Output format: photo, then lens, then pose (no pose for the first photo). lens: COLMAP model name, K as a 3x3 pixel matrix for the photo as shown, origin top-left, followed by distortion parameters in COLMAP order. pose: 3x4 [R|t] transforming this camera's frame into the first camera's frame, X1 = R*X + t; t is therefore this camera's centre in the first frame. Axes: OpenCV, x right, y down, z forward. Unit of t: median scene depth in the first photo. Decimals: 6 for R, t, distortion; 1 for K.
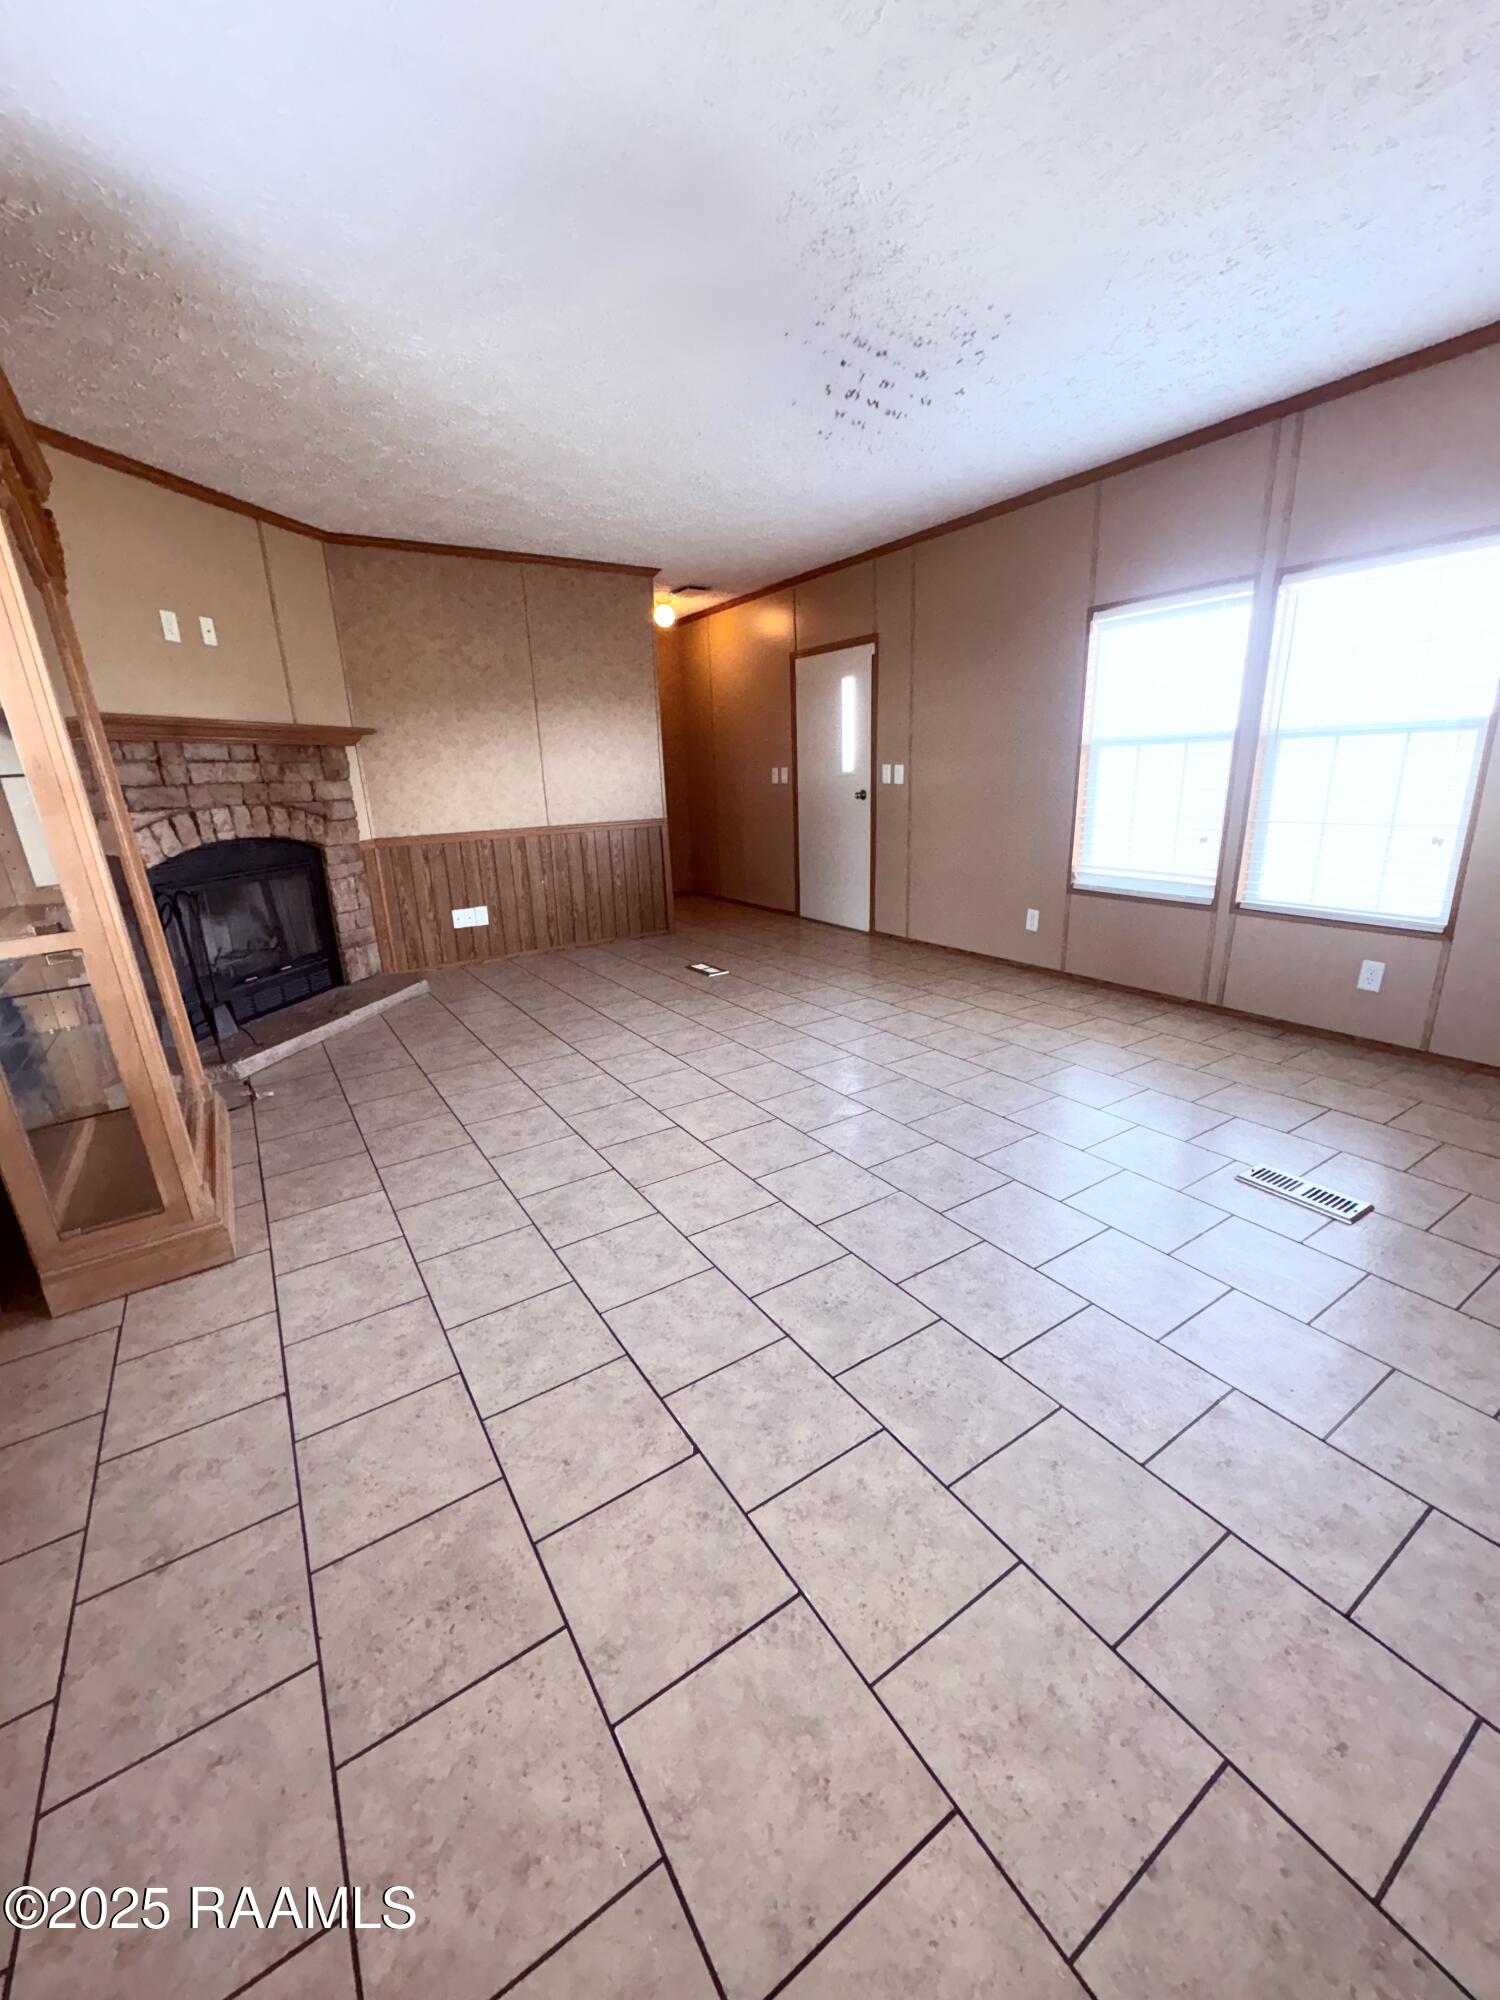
lens RADIAL K [[794.7, 0, 750.2], [0, 794.7, 1008.8], [0, 0, 1]] dist [-0.000165, 0.000112]
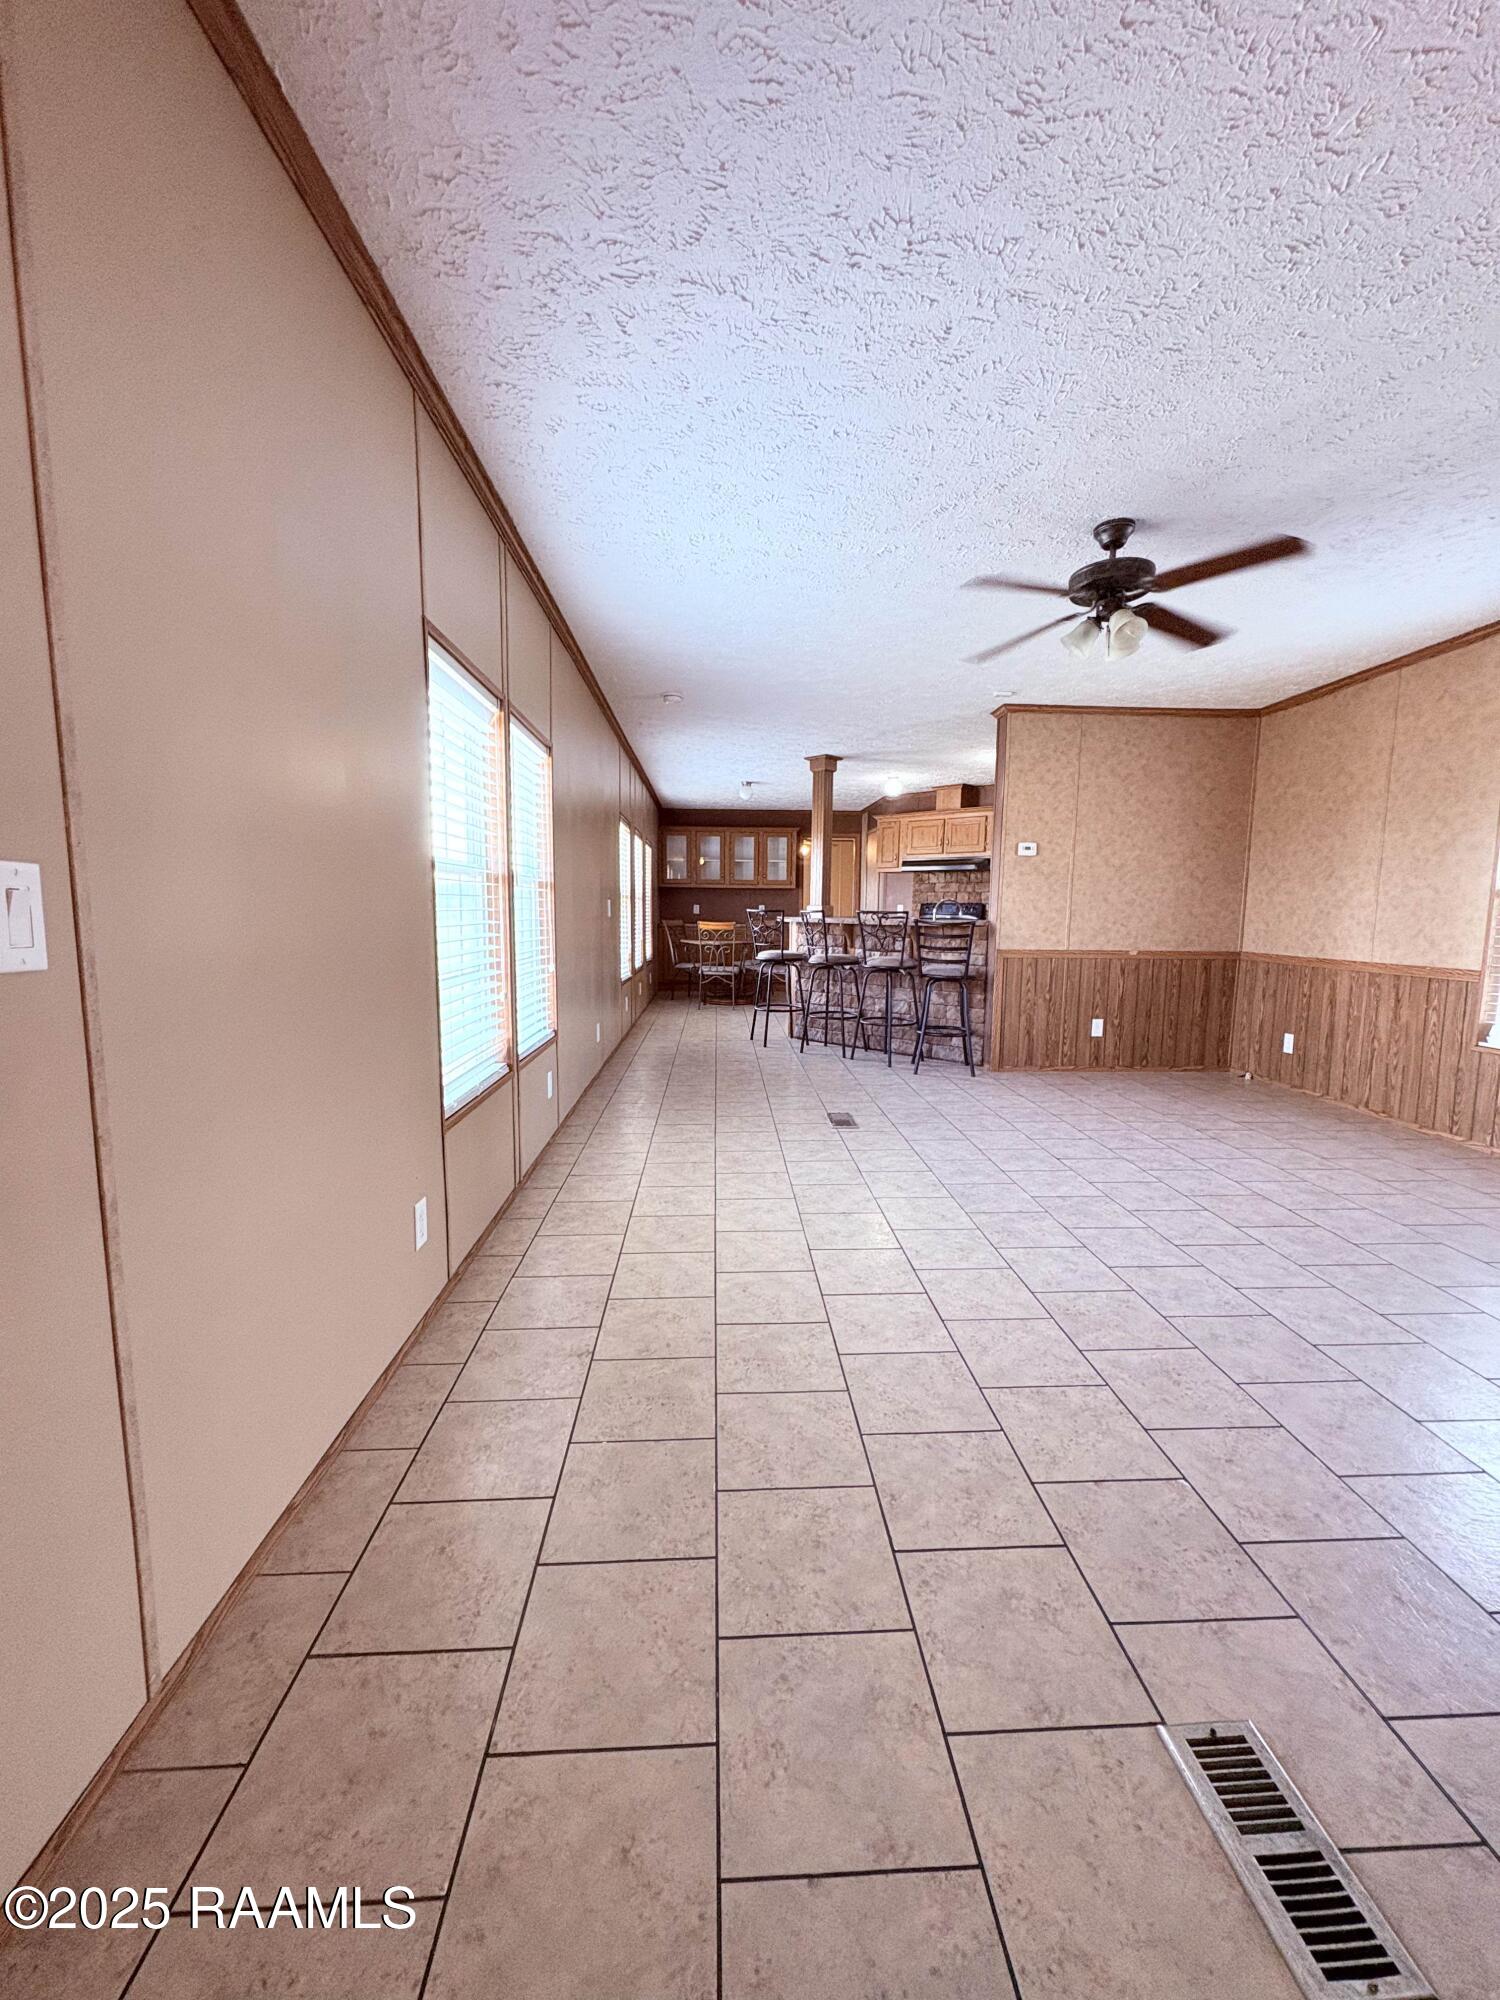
lens RADIAL K [[794.7, 0, 756.4], [0, 794.7, 1000.7], [0, 0, 1]] dist [-0.000165, 0.000112]
pose [[-0.863580, -0.028379, 0.503412, -0.060549], [0.169753, 0.923766, 0.343280, -0.548182], [-0.474777, 0.381905, -0.792928, 1.891735]]
